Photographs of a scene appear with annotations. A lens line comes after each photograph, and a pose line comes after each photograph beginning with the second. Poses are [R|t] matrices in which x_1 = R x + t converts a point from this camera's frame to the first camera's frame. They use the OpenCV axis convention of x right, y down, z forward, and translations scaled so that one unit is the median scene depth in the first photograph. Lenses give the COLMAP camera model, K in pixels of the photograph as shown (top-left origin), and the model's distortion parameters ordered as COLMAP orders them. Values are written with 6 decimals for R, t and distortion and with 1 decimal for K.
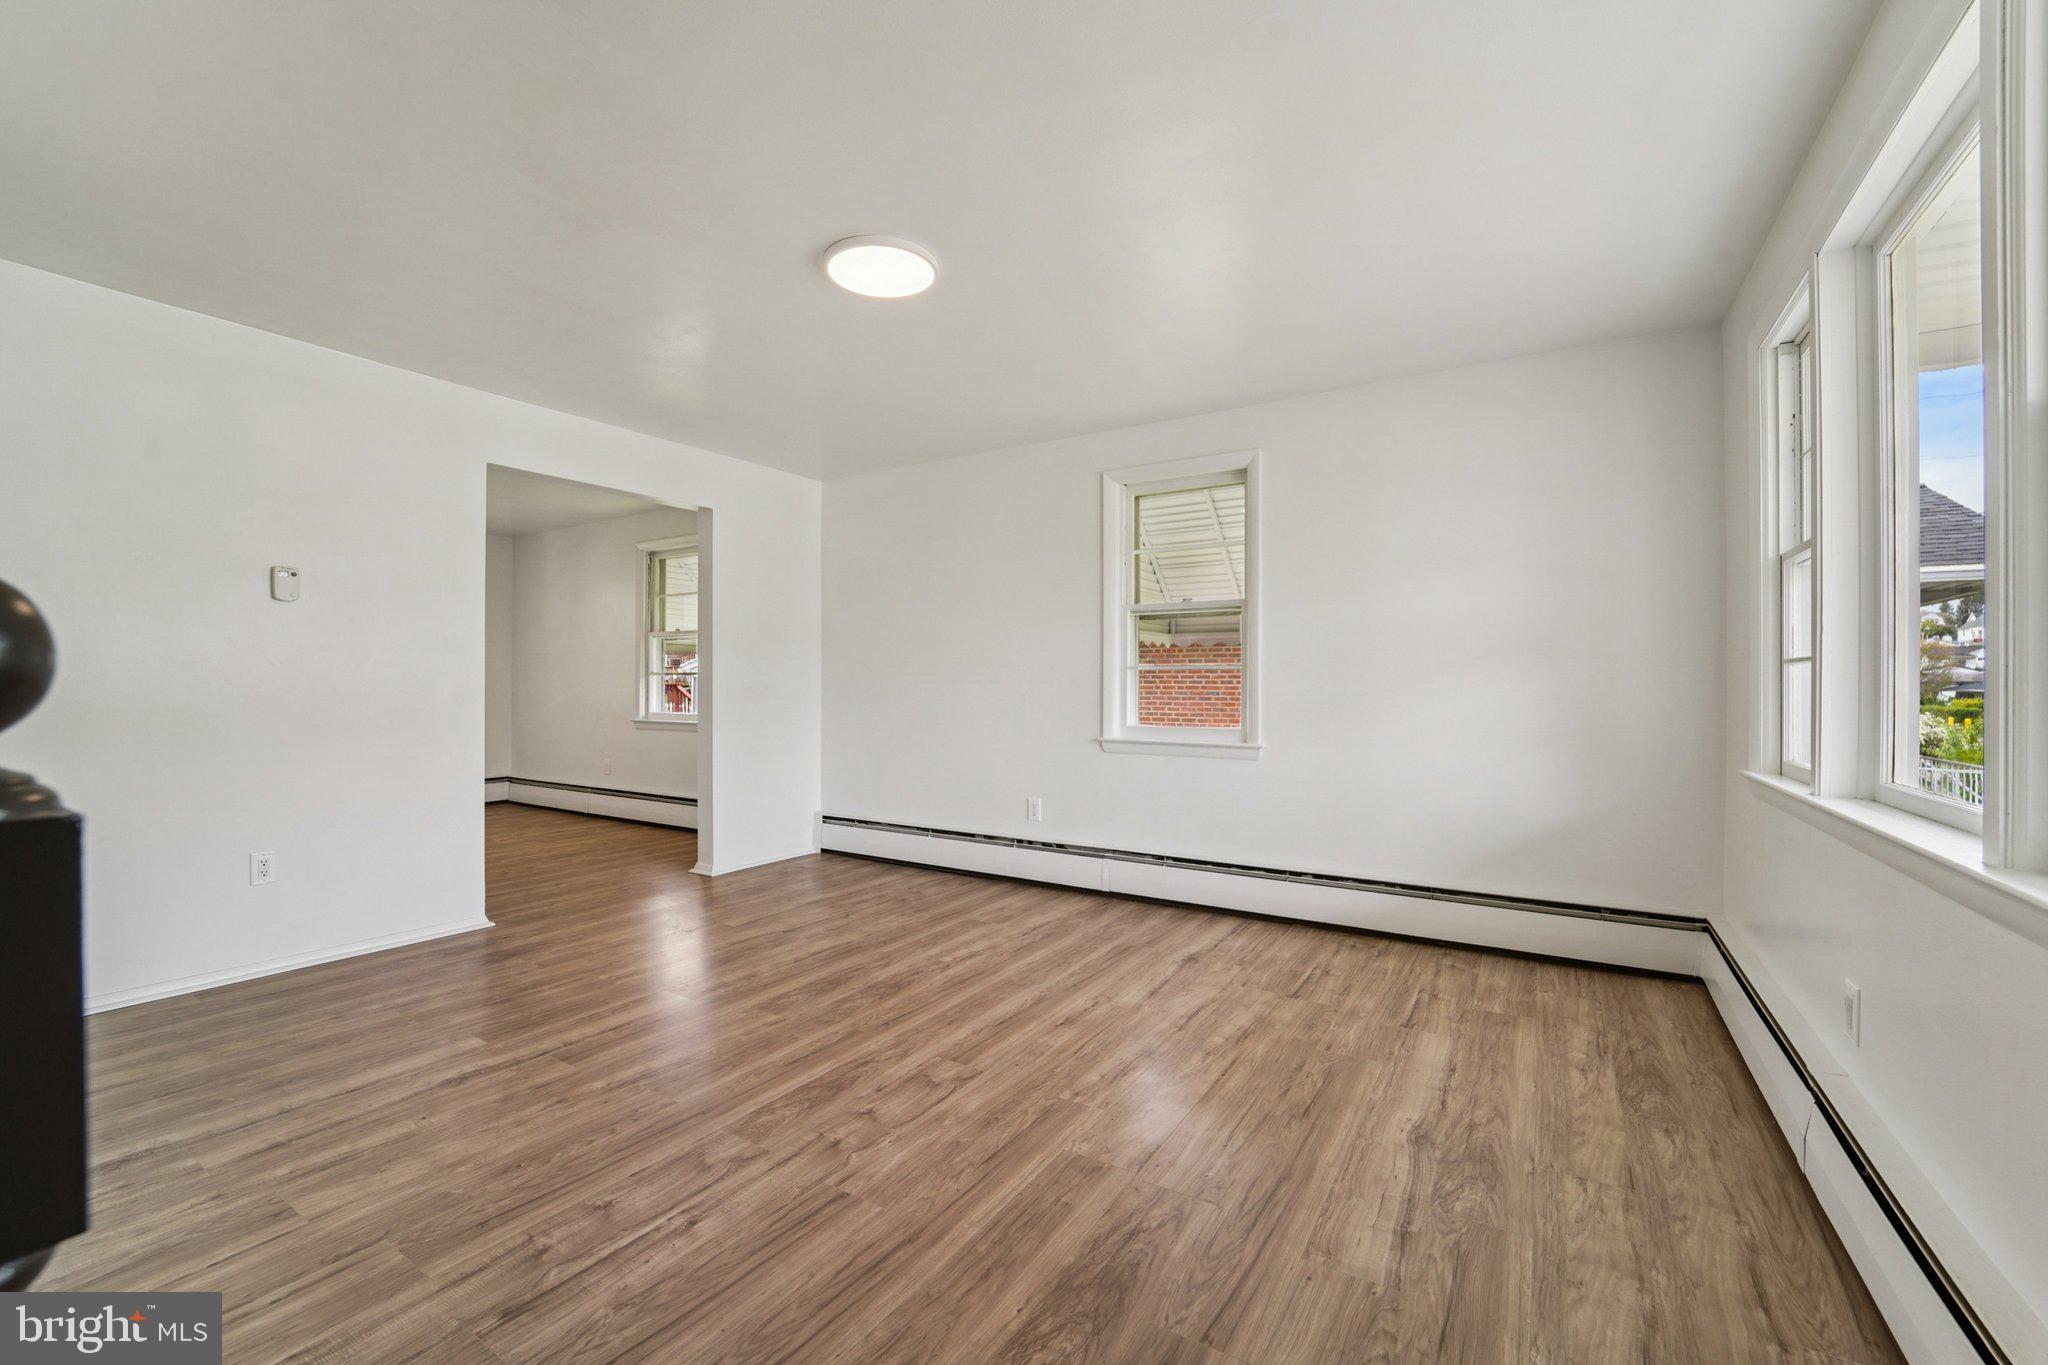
lens RADIAL K [[837.7, 0, 1029.4], [0, 837.7, 678.7], [0, 0, 1]] dist [-0.013027, 0.000486]
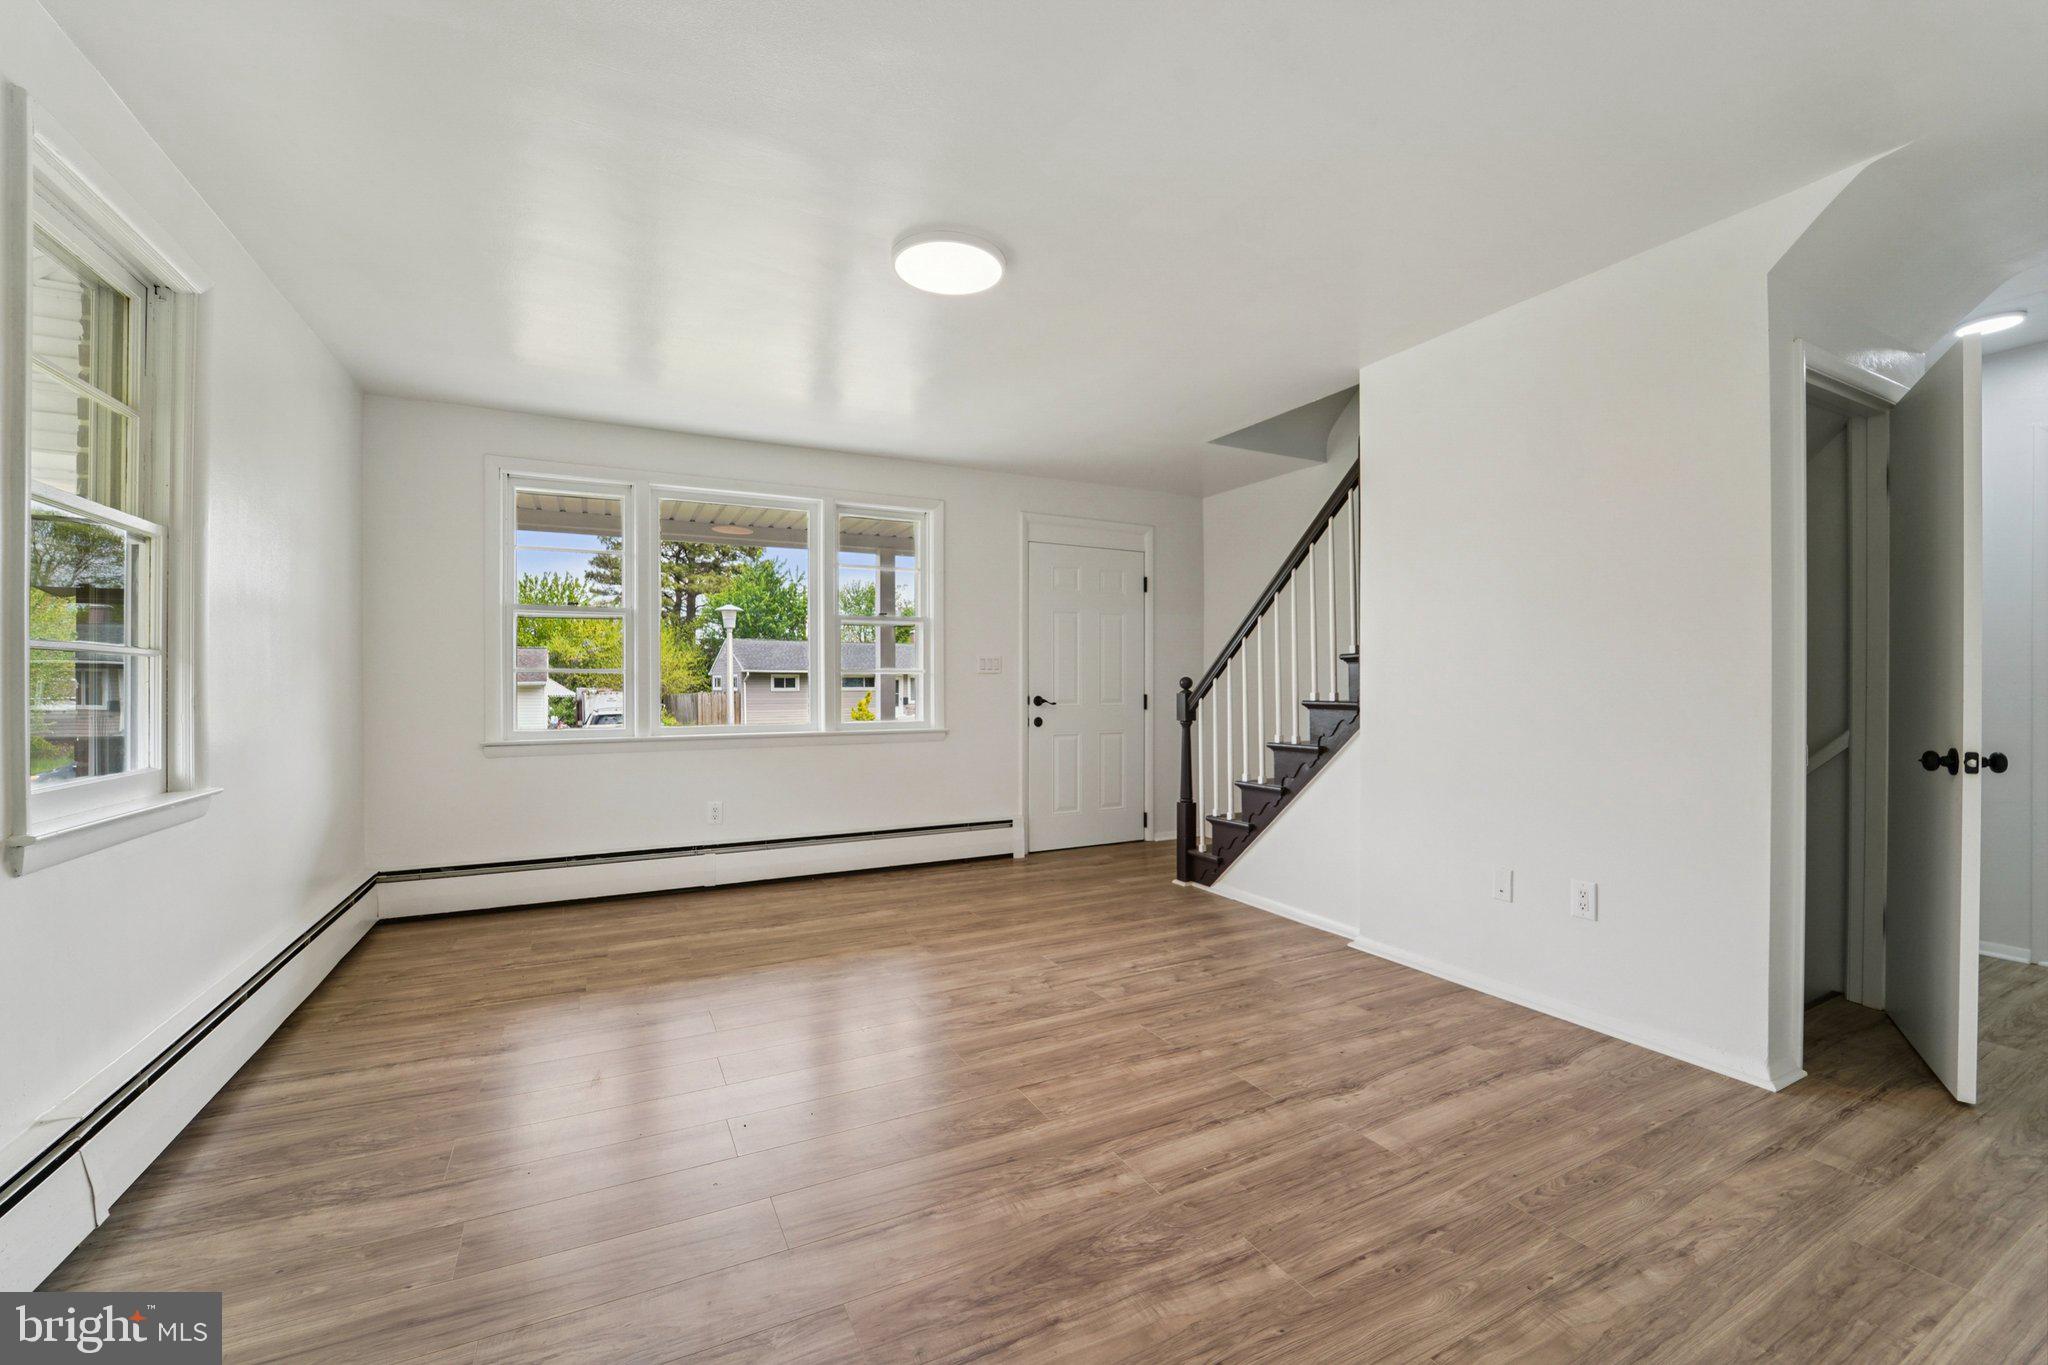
lens RADIAL K [[837.7, 0, 1051.7], [0, 837.7, 683.5], [0, 0, 1]] dist [-0.013027, 0.000486]
pose [[-0.874287, 0.001664, 0.485406, -0.925744], [-0.001221, 0.999983, -0.005626, 0.014644], [-0.485407, -0.005512, -0.874271, 2.188462]]
